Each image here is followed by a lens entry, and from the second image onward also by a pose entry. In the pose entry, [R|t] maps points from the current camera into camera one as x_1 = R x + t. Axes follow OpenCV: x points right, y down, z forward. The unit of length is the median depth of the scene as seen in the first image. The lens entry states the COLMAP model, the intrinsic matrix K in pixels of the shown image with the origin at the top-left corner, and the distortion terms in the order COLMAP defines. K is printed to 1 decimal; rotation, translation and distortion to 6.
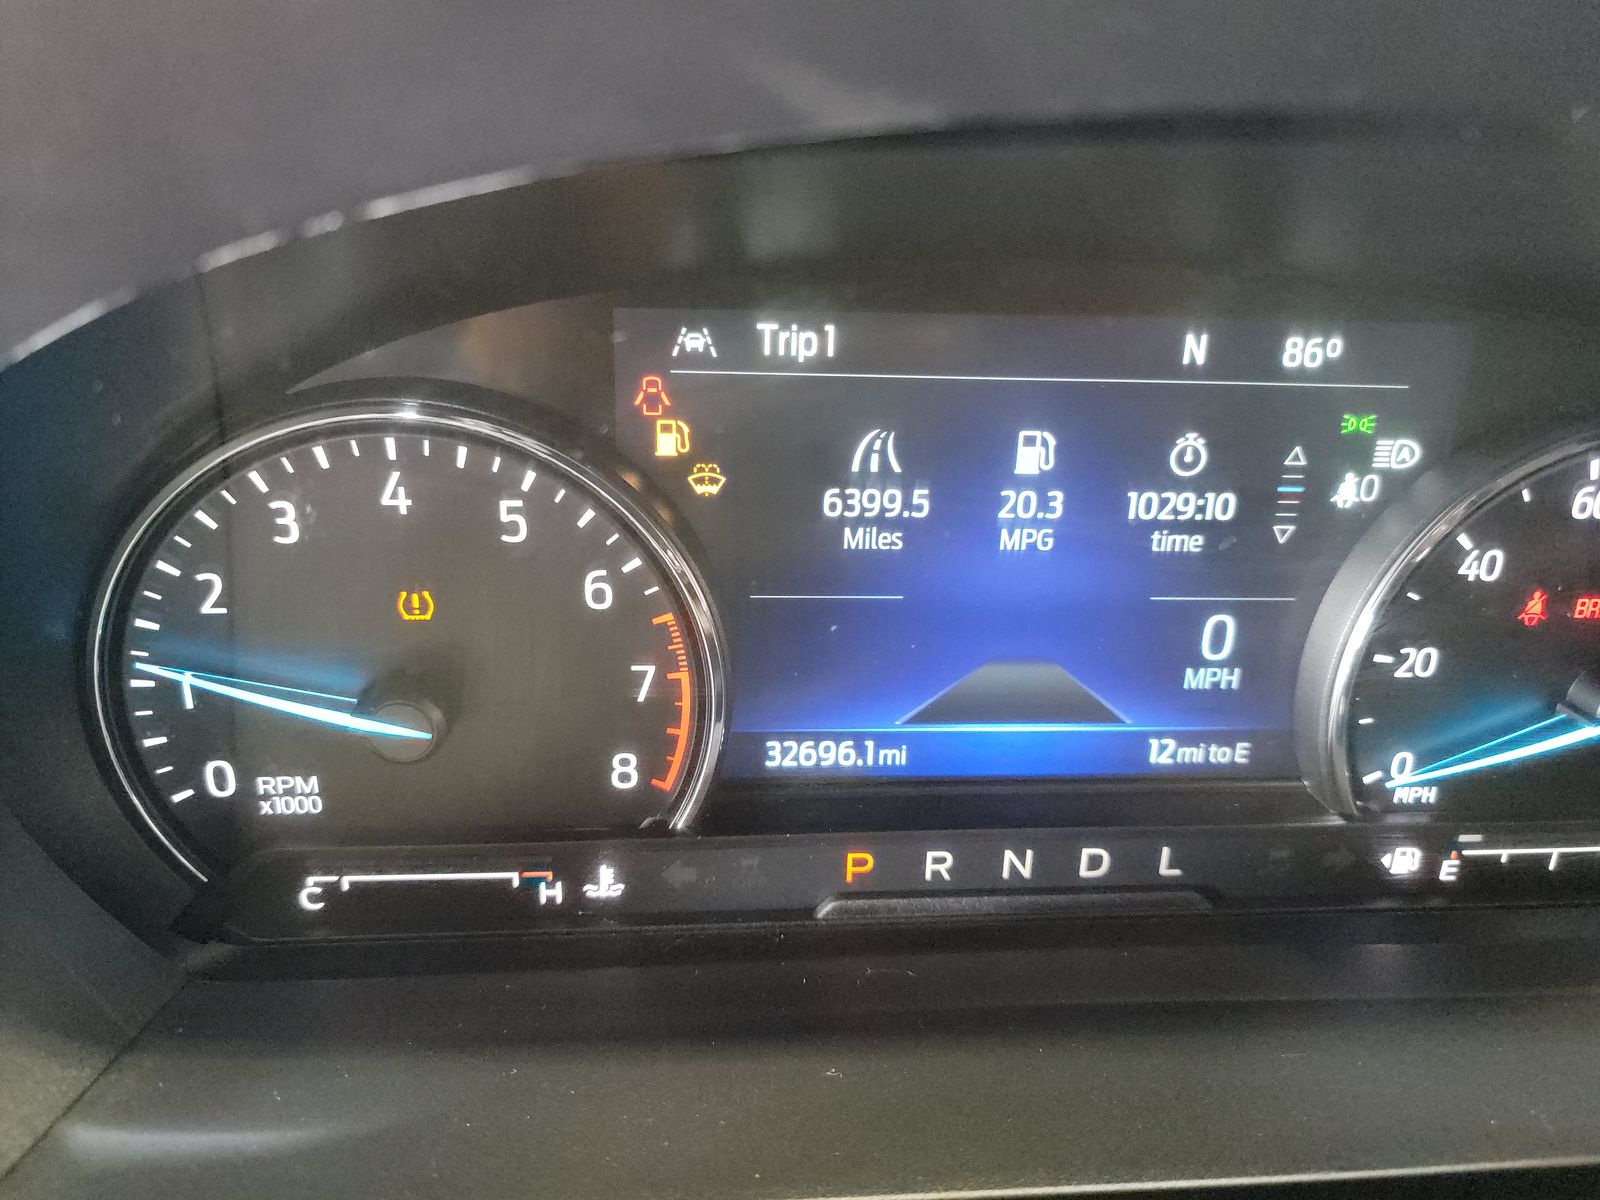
lens RADIAL K [[1191.1, 0, 827.7], [0, 1191.1, 626.2], [0, 0, 1]] dist [-0.006837, 0.000128]
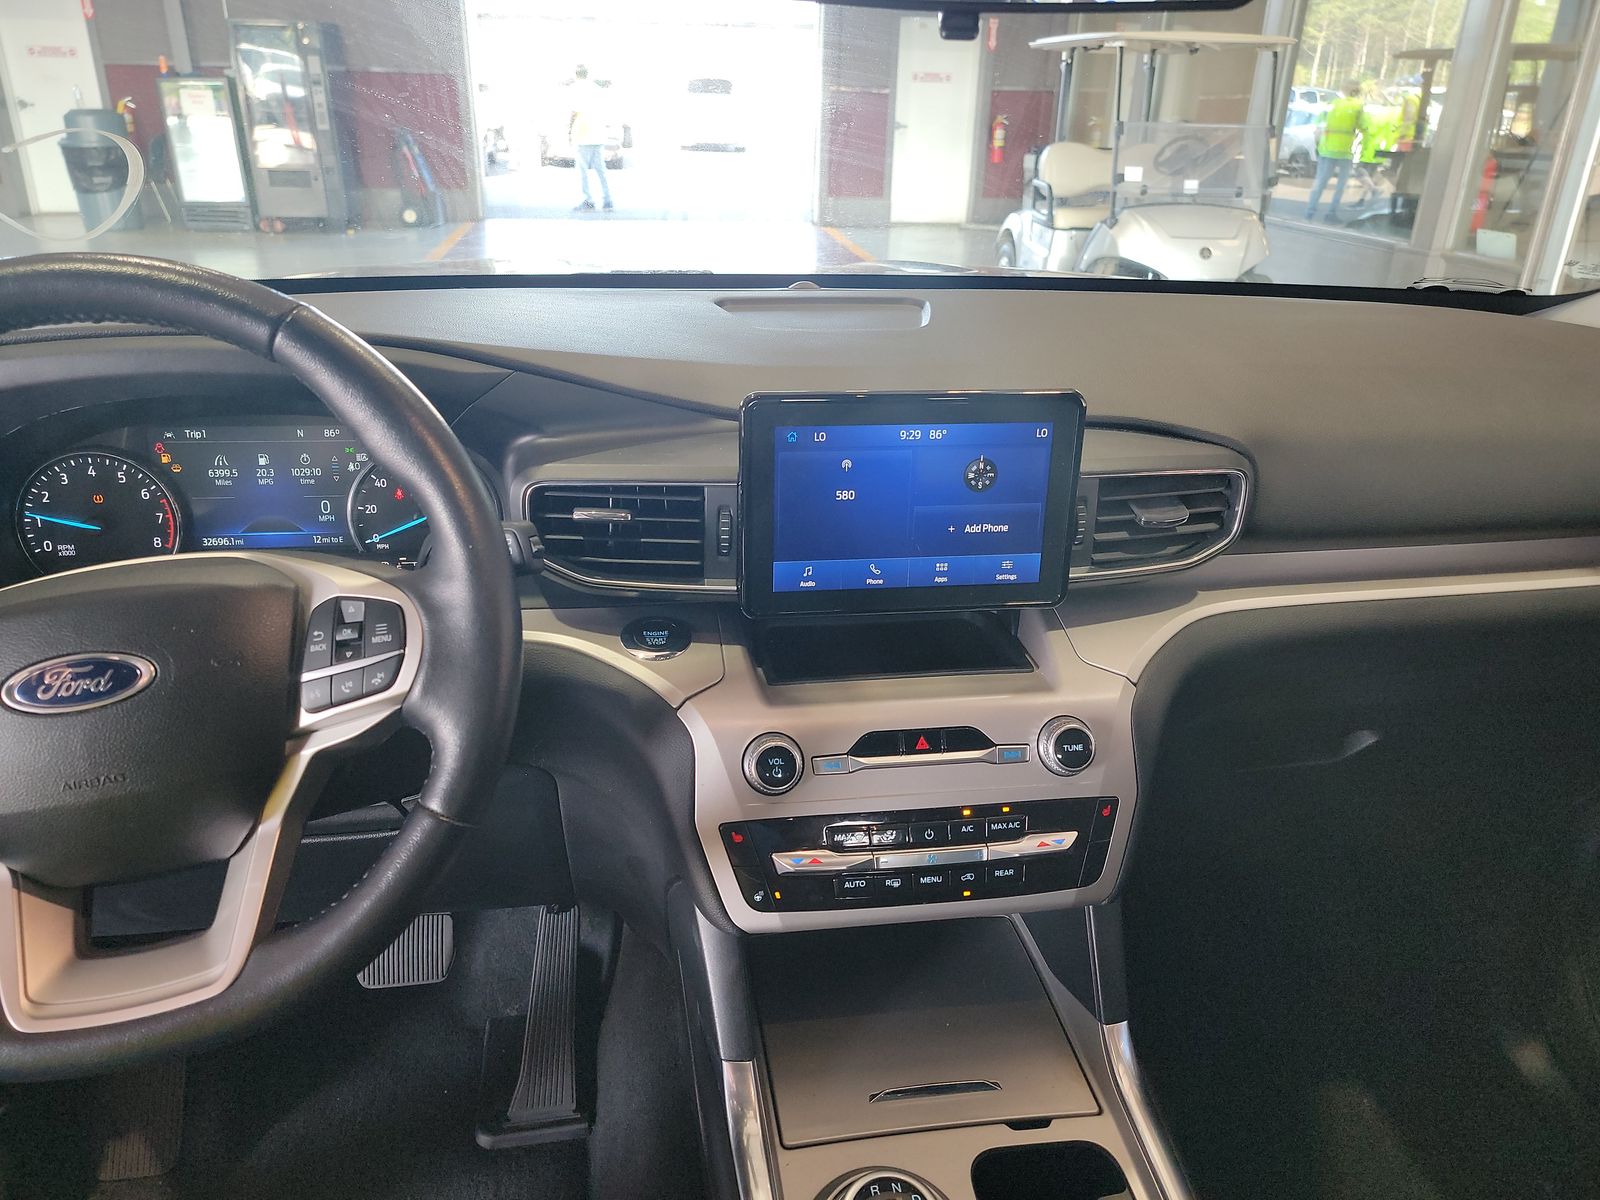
lens RADIAL K [[1082.2, 0, 786.5], [0, 1082.2, 597.8], [0, 0, 1]] dist [0.060219, -0.039130]
pose [[0.997020, -0.047196, 0.061016, 1.716781], [0.054377, 0.991044, -0.121961, 0.882219], [-0.054713, 0.124915, 0.990658, -2.765702]]
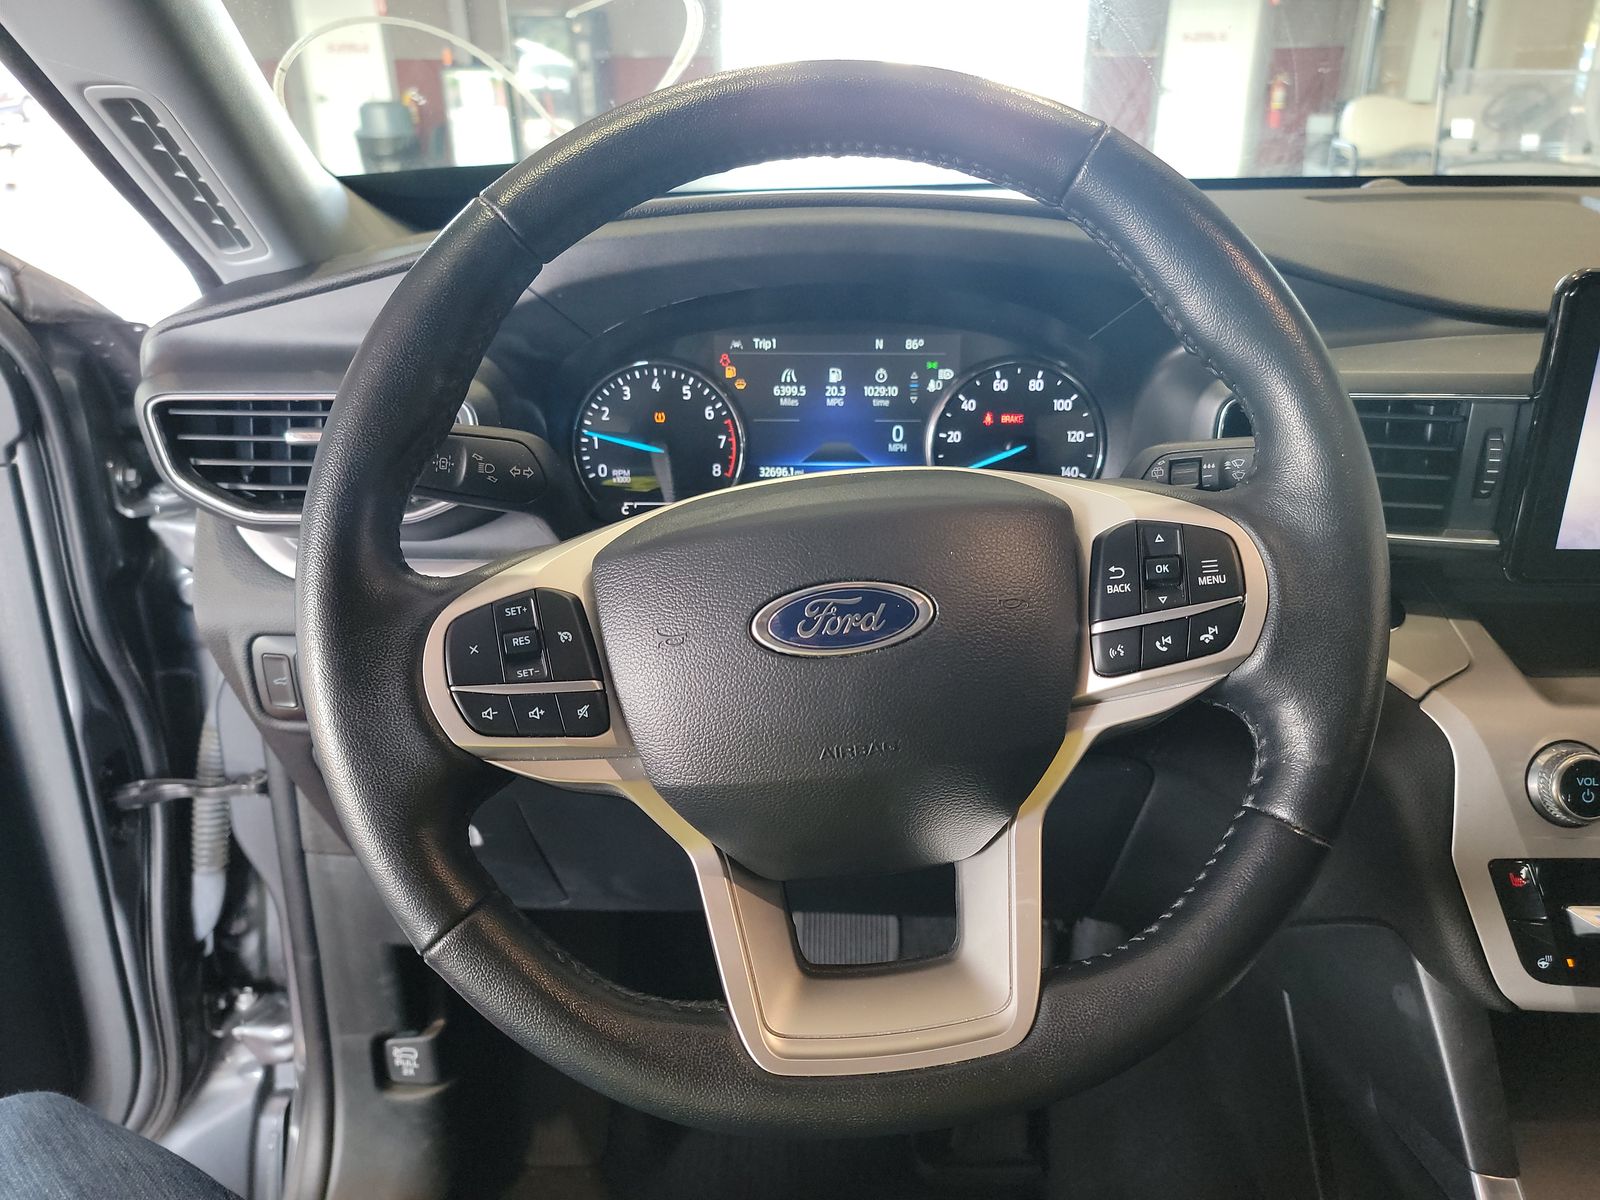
lens RADIAL K [[1093.8, 0, 829.5], [0, 1093.8, 618.6], [0, 0, 1]] dist [0.041547, -0.004139]
pose [[0.994639, -0.001916, -0.103394, 0.487086], [-0.008007, 0.995400, -0.095468, 0.863089], [0.103102, 0.095784, 0.990048, -2.085190]]
